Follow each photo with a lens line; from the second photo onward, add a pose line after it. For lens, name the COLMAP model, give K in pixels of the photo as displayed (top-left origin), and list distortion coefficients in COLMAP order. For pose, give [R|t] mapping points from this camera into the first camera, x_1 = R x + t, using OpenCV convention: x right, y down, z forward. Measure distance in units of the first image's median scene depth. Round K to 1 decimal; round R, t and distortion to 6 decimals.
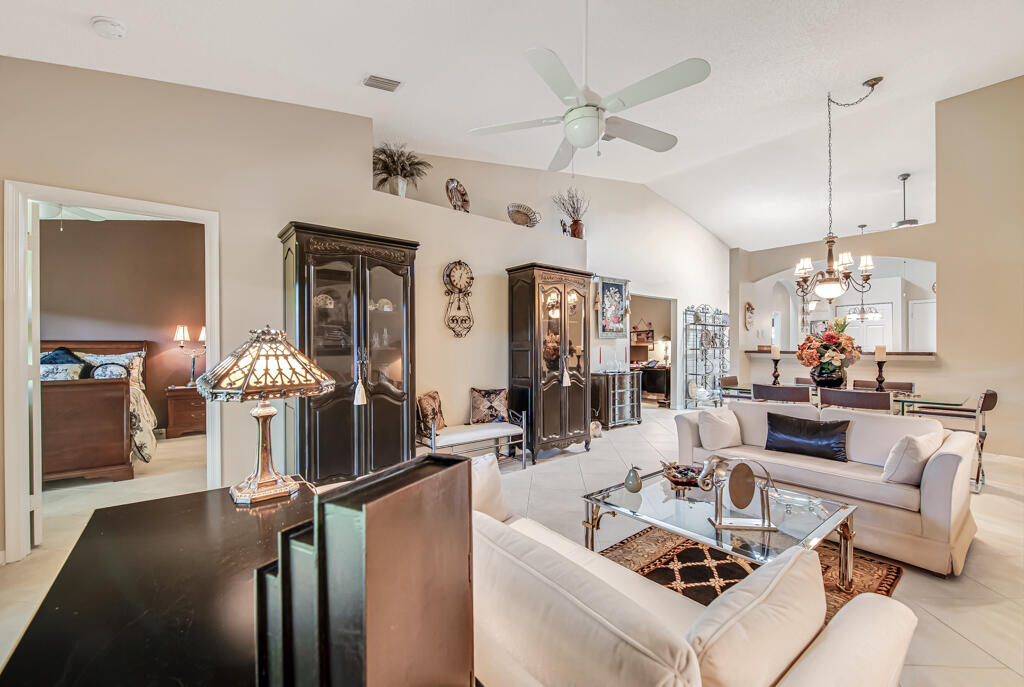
lens RADIAL K [[417.9, 0, 508.5], [0, 417.9, 346.7], [0, 0, 1]] dist [-0.009988, -0.002189]
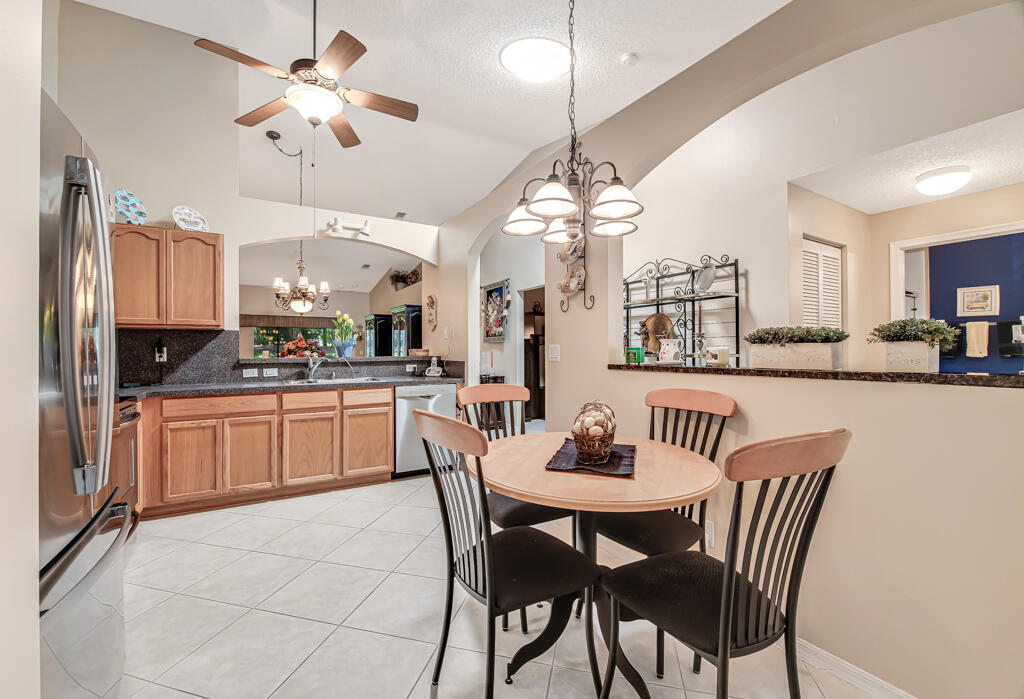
lens RADIAL K [[427.9, 0, 487.9], [0, 427.9, 355.6], [0, 0, 1]] dist [-0.001951, -0.000831]
pose [[-0.182324, 0.013255, -0.983149, 1.817557], [0.004271, 0.999910, 0.012689, -0.002329], [0.983229, -0.001885, -0.182365, 1.670946]]
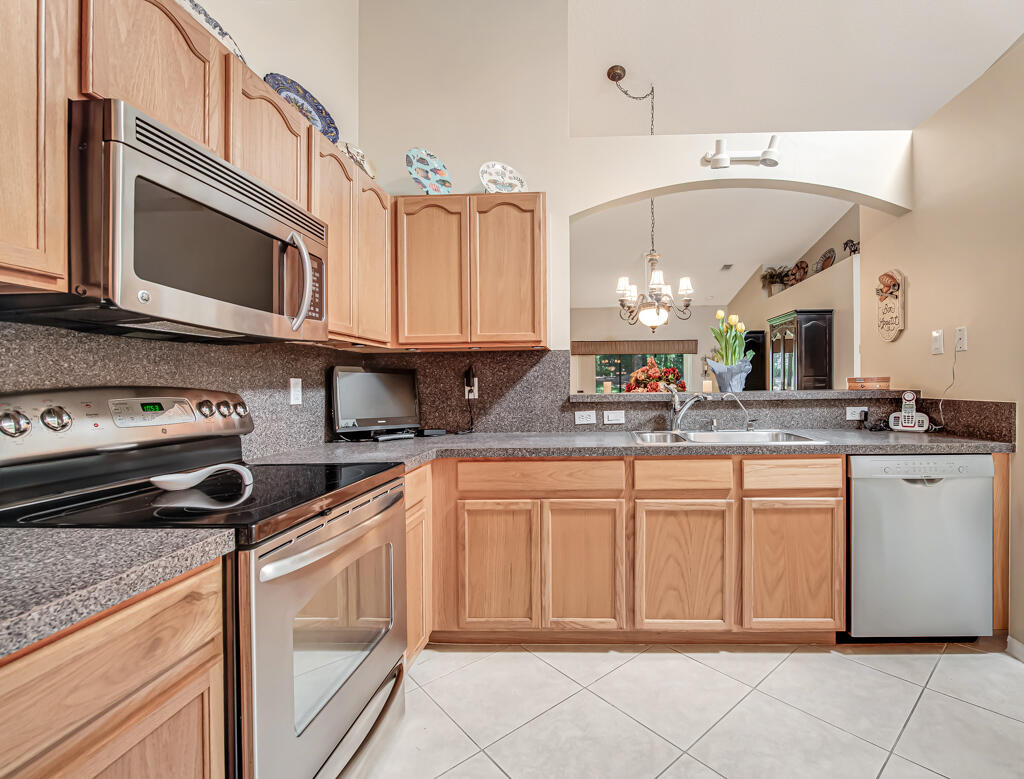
lens RADIAL K [[475.8, 0, 580.4], [0, 475.8, 392.5], [0, 0, 1]] dist [-0.009394, 0.000565]
pose [[-0.659183, 0.024072, -0.751598, 1.517813], [0.012780, 0.999702, 0.020810, -0.002624], [0.751874, 0.004113, -0.659294, 1.437886]]
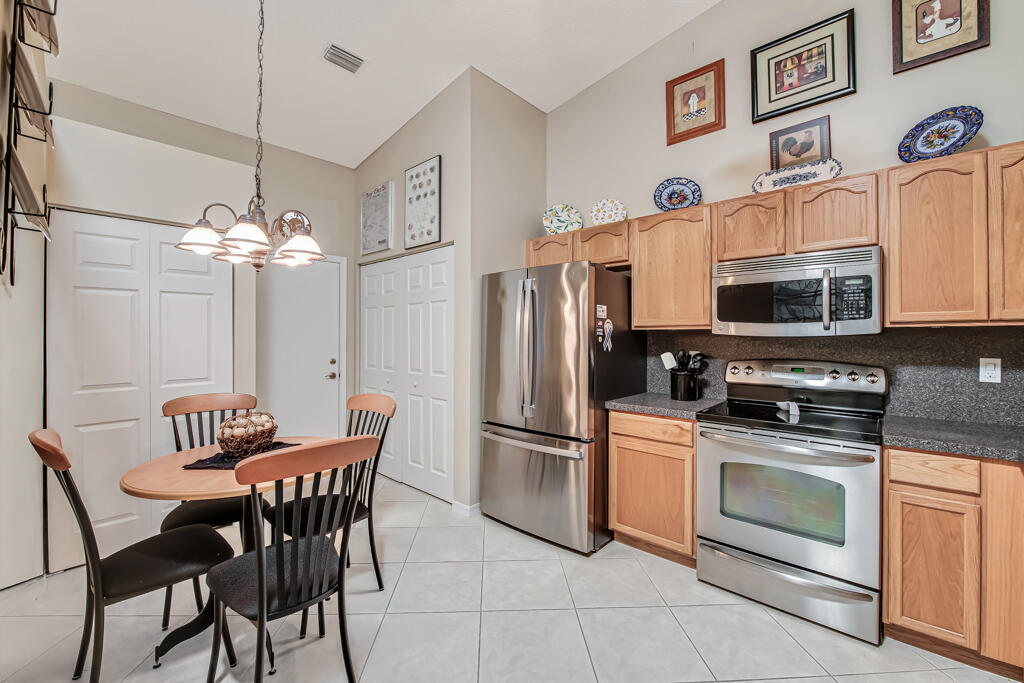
lens RADIAL K [[417.9, 0, 511.5], [0, 417.9, 338.0], [0, 0, 1]] dist [-0.009988, -0.002189]
pose [[-0.145423, 0.001801, 0.989368, 0.997340], [-0.002062, 0.999996, -0.002124, -0.030421], [-0.989367, -0.002349, -0.145418, 1.487949]]
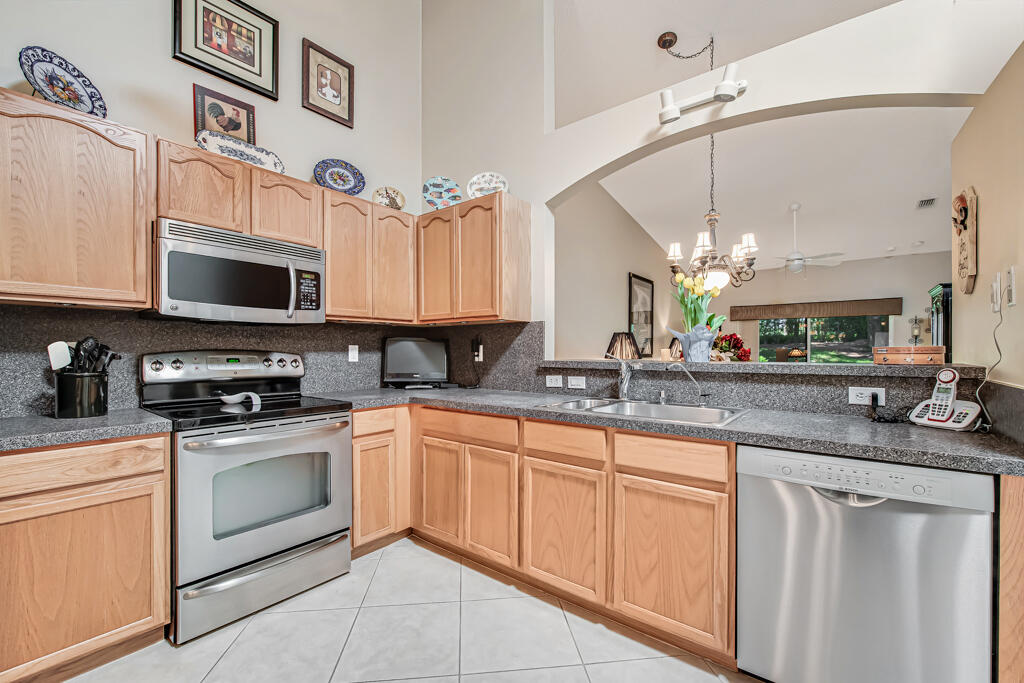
lens RADIAL K [[417.9, 0, 508.1], [0, 417.9, 358.4], [0, 0, 1]] dist [-0.009988, -0.002189]
pose [[-0.978314, 0.006636, -0.207019, 1.252092], [0.002272, 0.999770, 0.021312, -0.003281], [0.207113, 0.020379, -0.978105, 1.606411]]
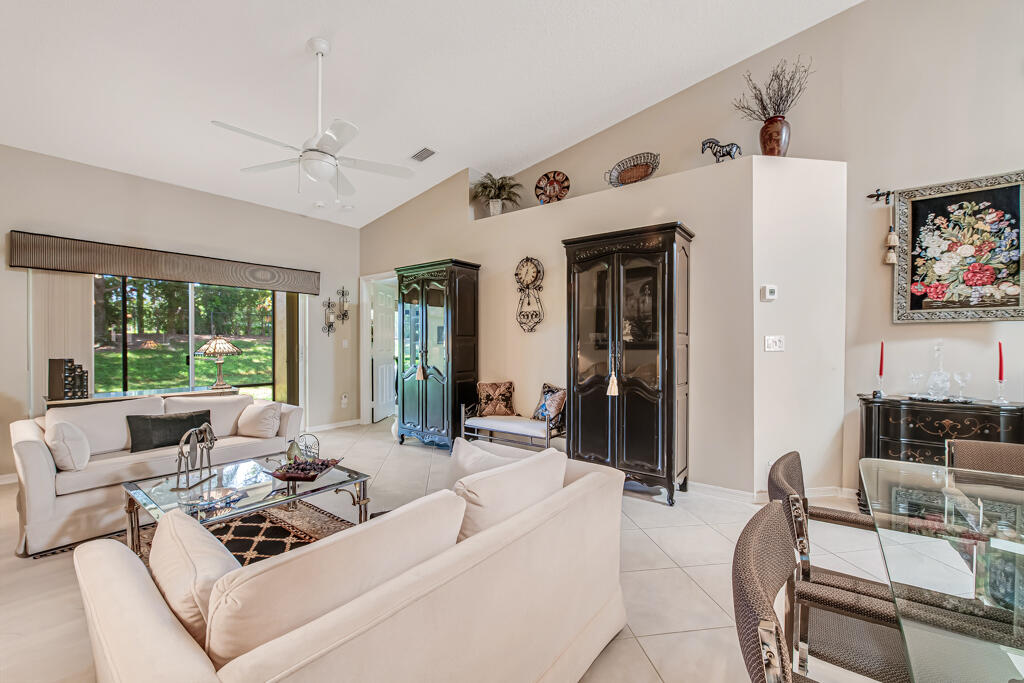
lens RADIAL K [[417.9, 0, 513.5], [0, 417.9, 343.1], [0, 0, 1]] dist [-0.009988, -0.002189]
pose [[0.231670, 0.007555, -0.972765, 0.787313], [-0.001249, 0.999971, 0.007469, -0.001747], [0.972794, -0.000515, 0.231673, 0.648513]]
